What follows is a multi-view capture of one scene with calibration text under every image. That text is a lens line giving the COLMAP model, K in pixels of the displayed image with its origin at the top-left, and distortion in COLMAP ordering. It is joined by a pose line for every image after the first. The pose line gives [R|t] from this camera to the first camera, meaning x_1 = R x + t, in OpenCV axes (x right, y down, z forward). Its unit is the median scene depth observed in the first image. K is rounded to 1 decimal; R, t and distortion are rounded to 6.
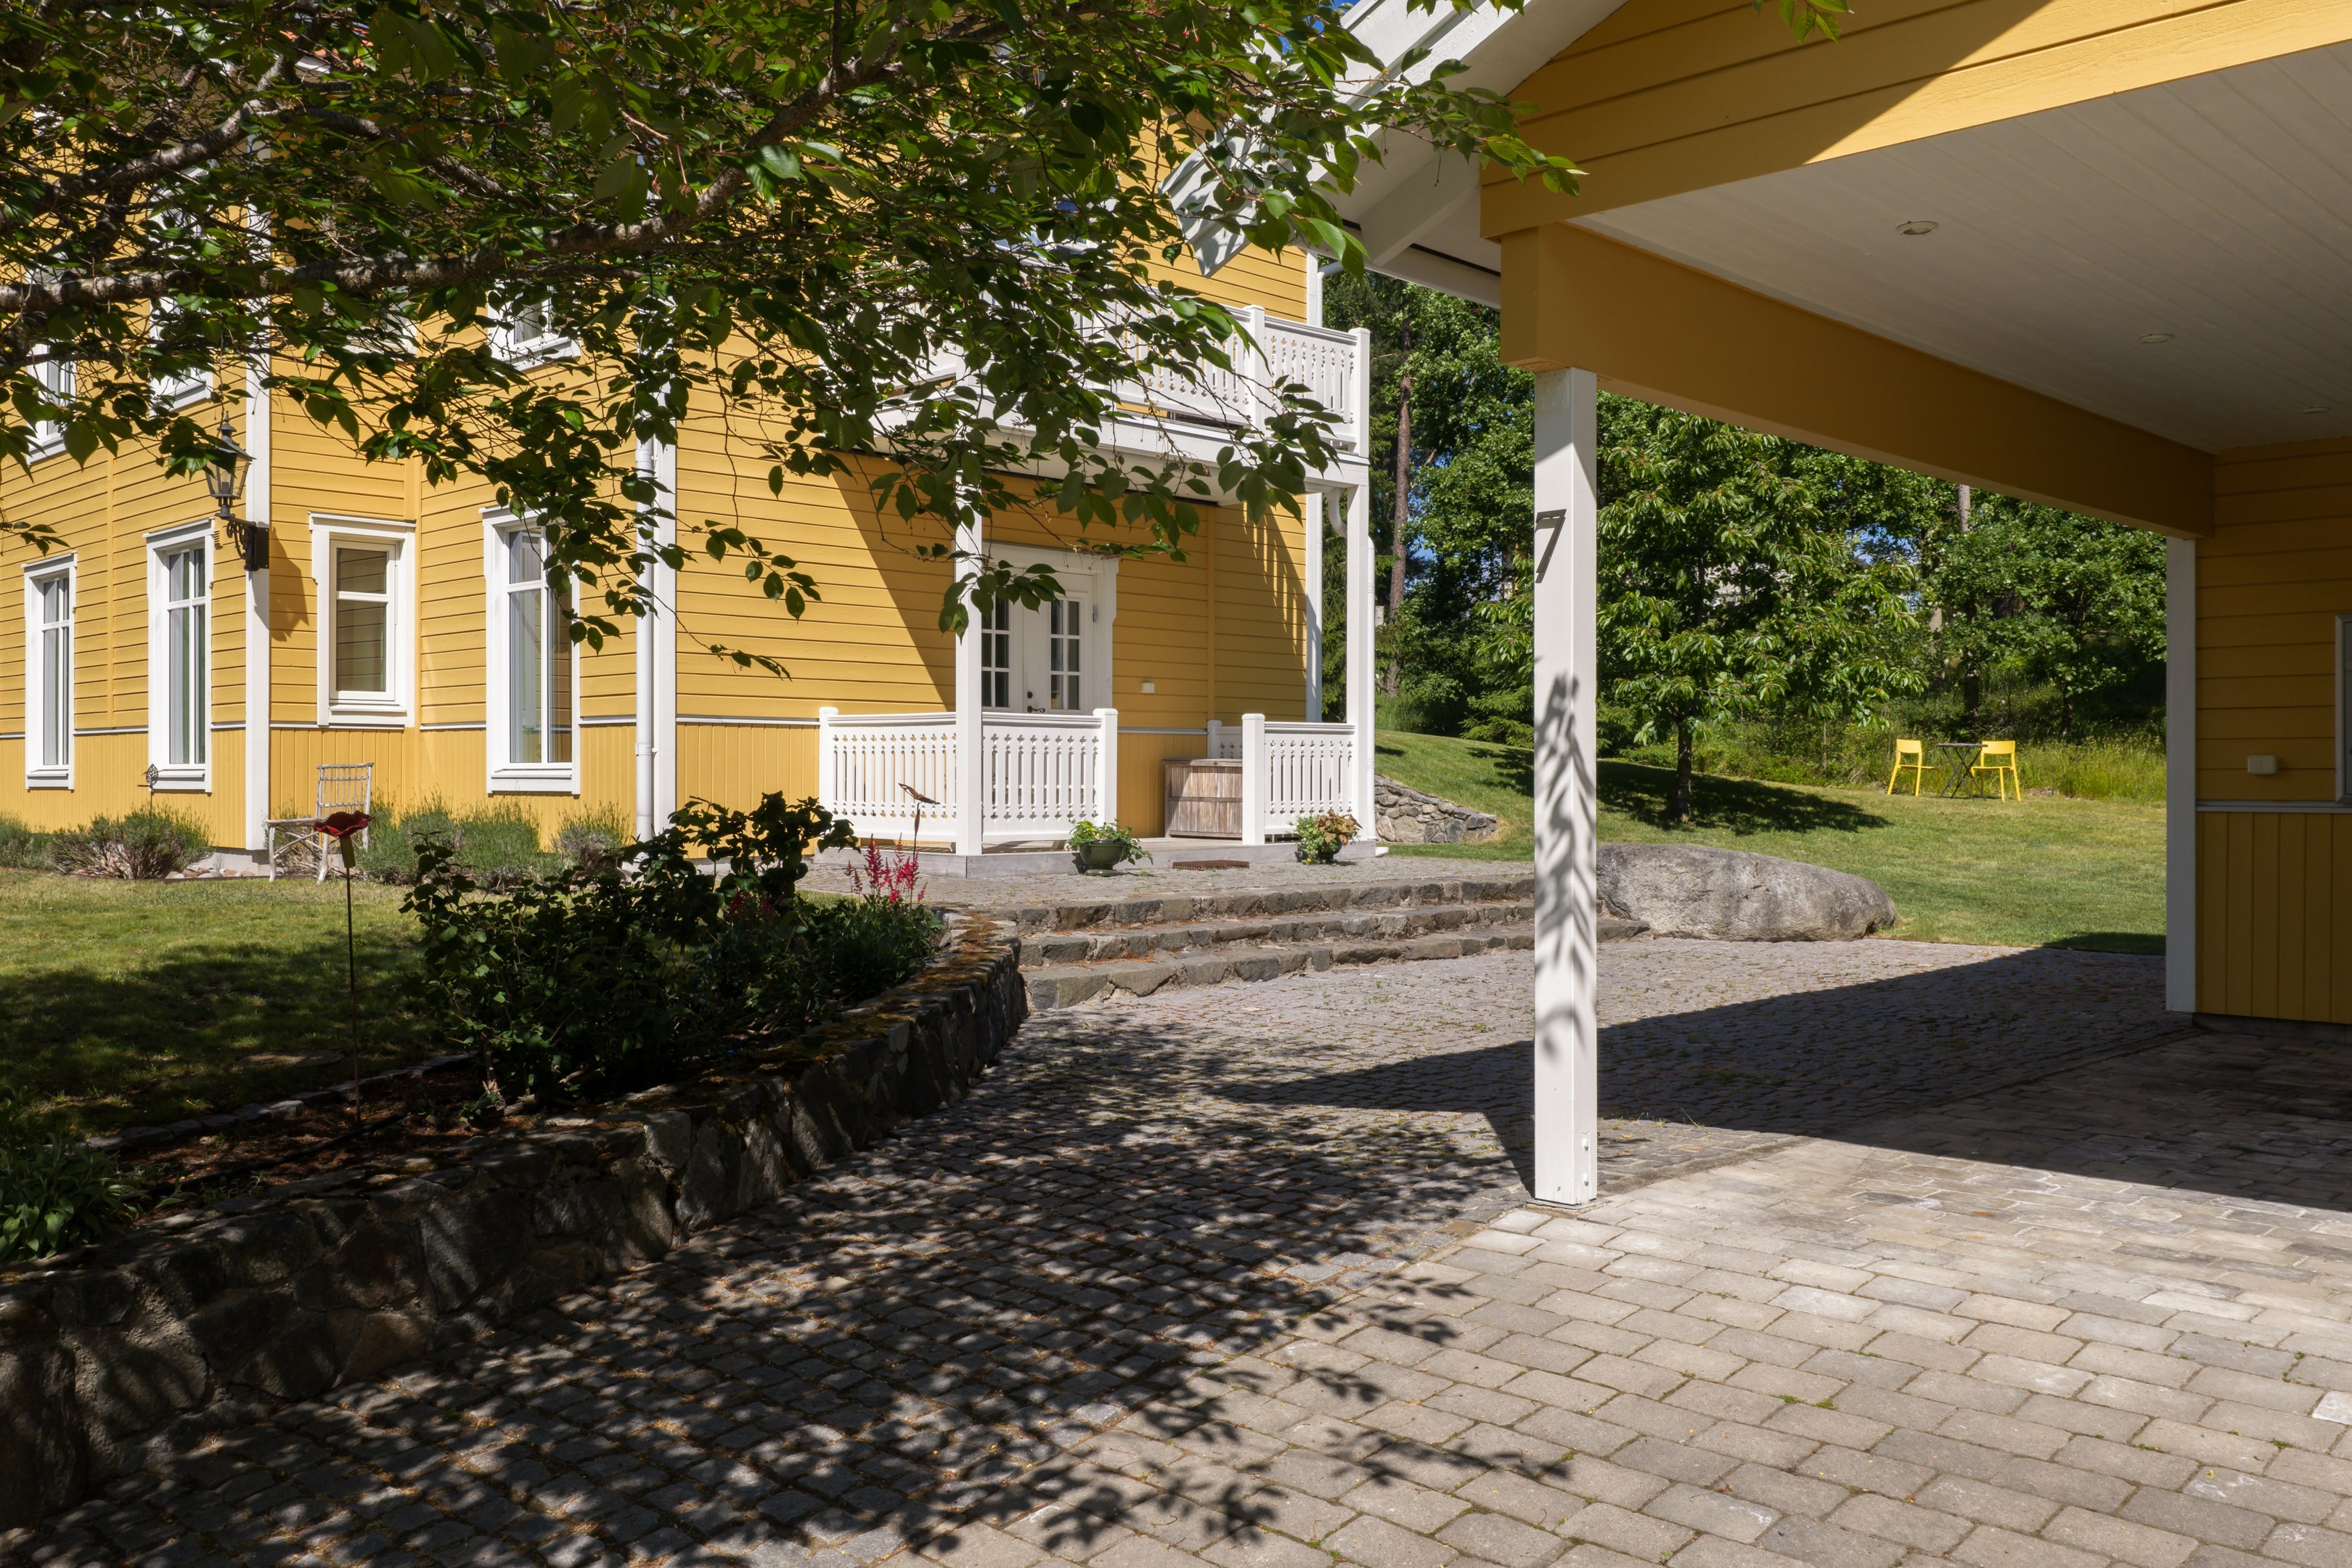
lens RADIAL K [[1929.2, 0, 1174.6], [0, 1929.2, 782.9], [0, 0, 1]] dist [-0.004893, -0.005394]
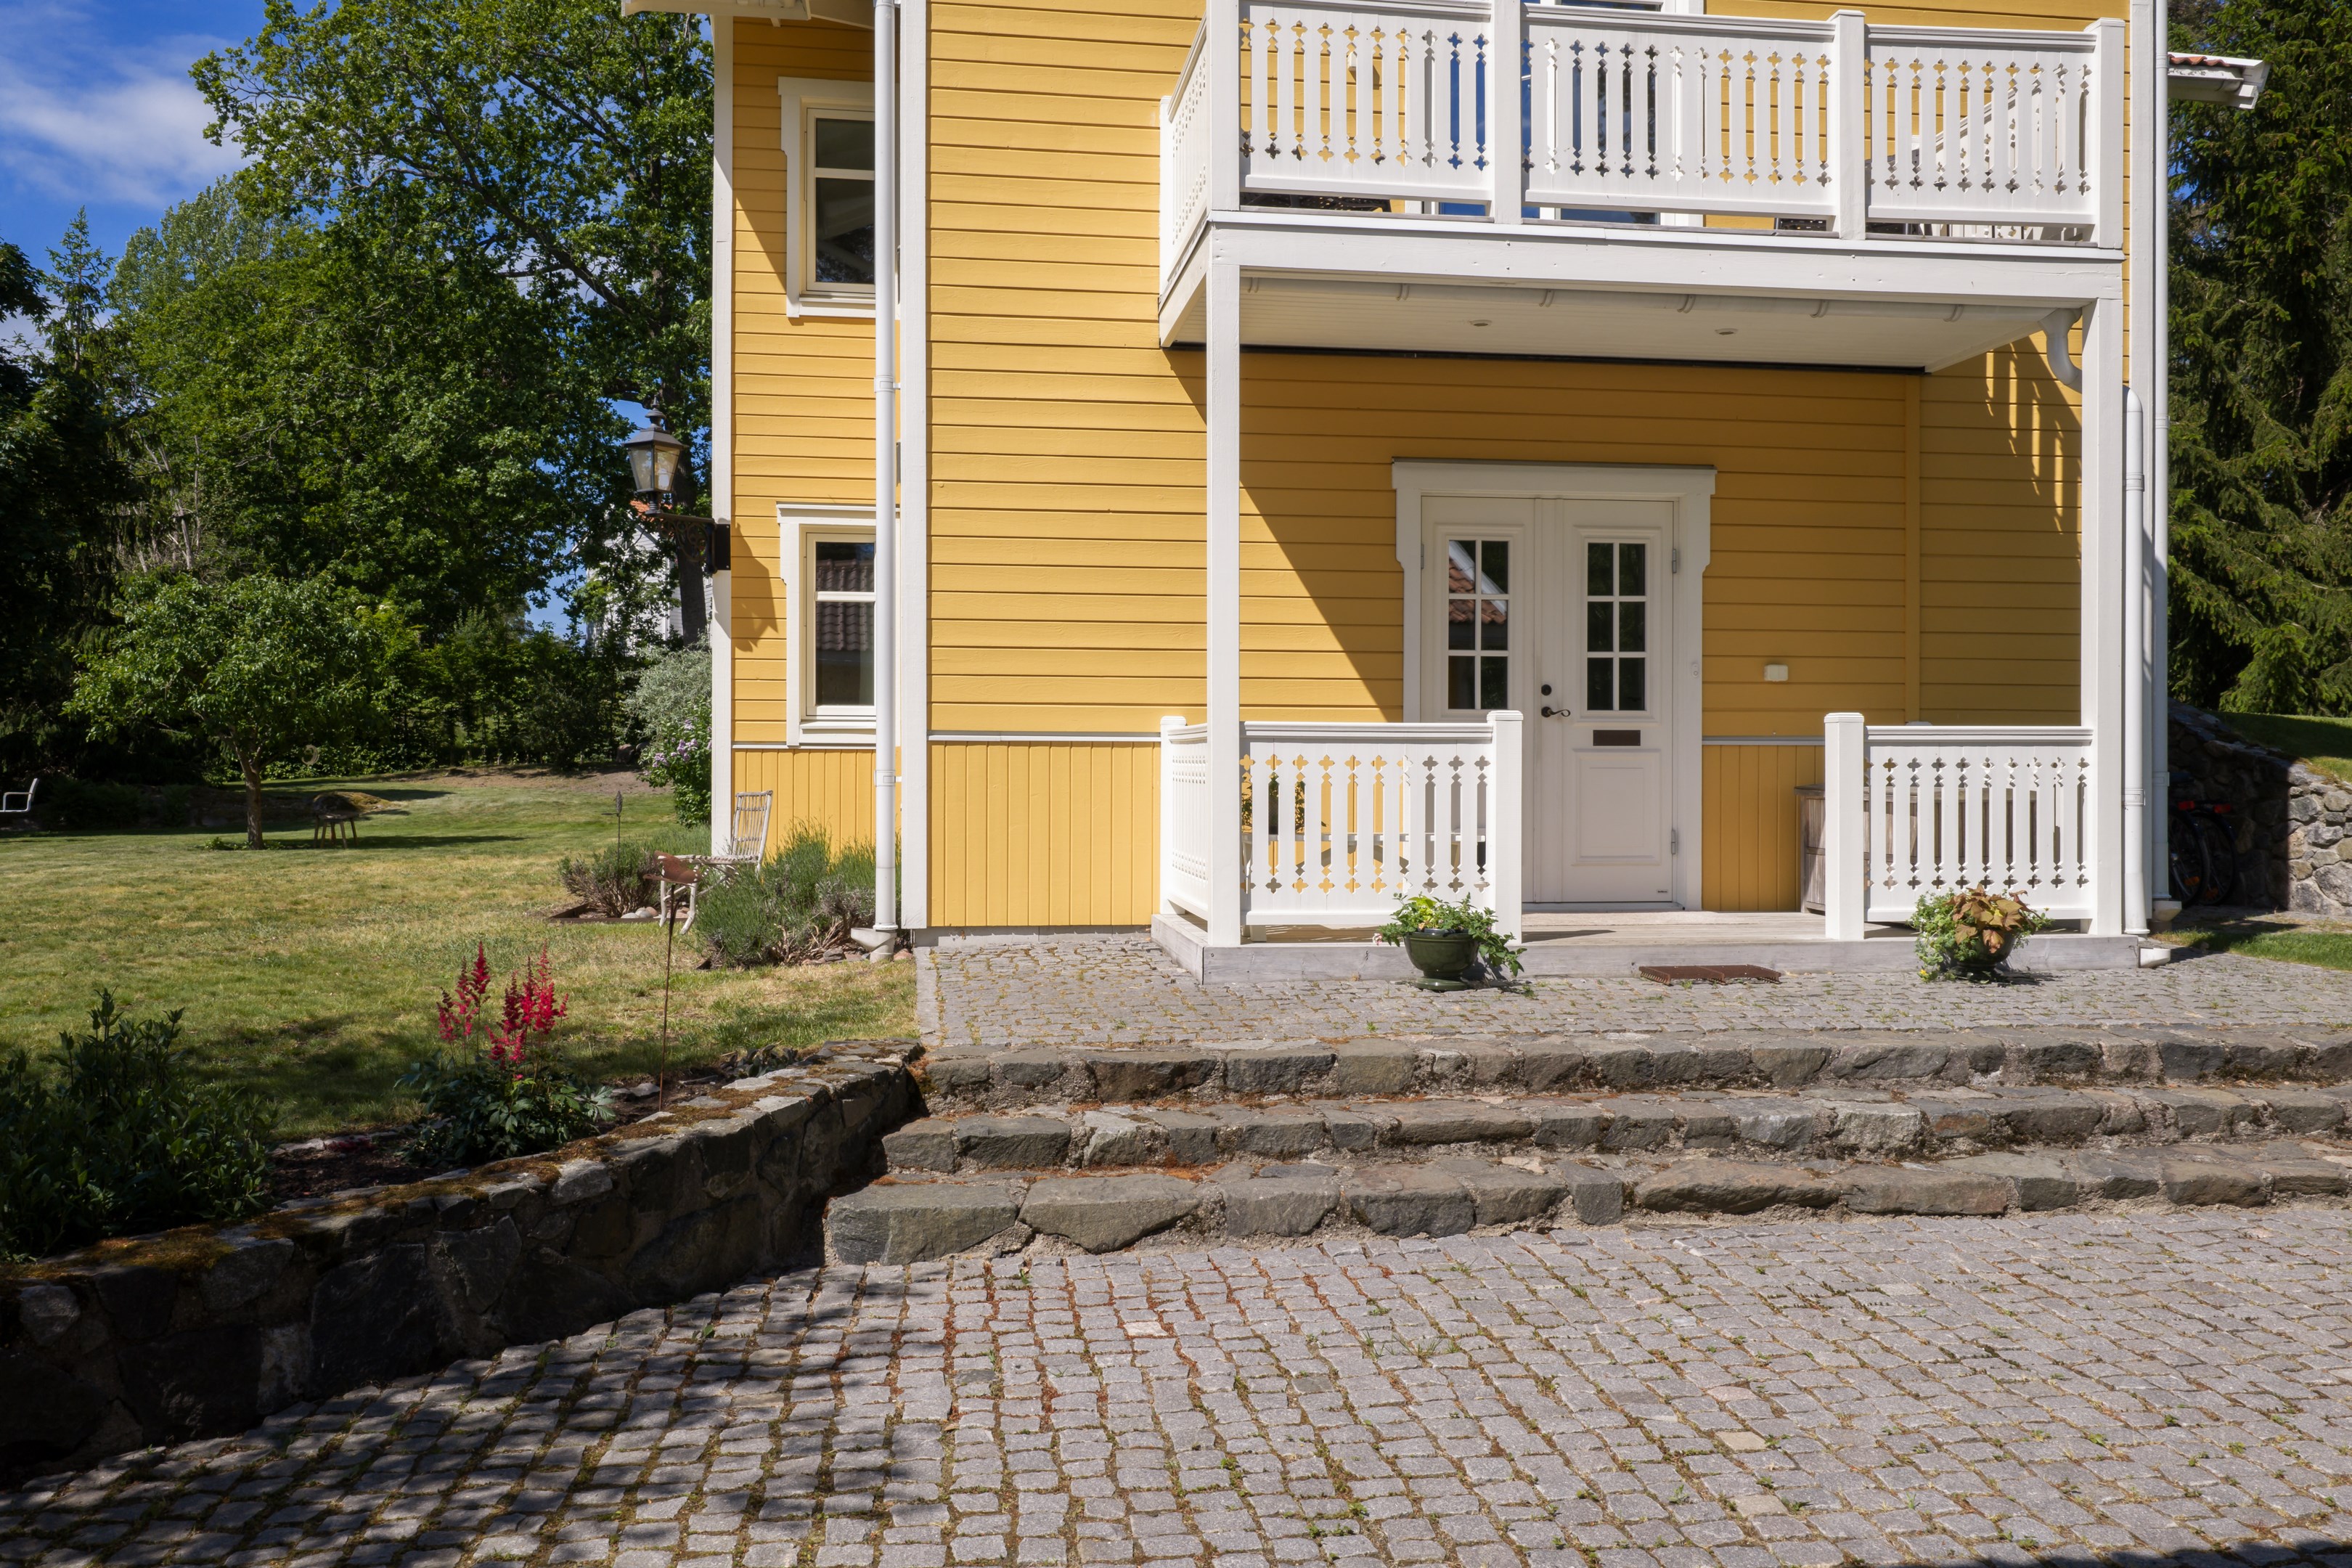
lens RADIAL K [[1929.2, 0, 1177.1], [0, 1929.2, 776.2], [0, 0, 1]] dist [-0.004893, -0.005394]
pose [[0.796340, 0.001189, -0.604847, 0.245056], [-0.003452, 0.999991, -0.002579, -0.015513], [0.604839, 0.004141, 0.796337, 0.439994]]
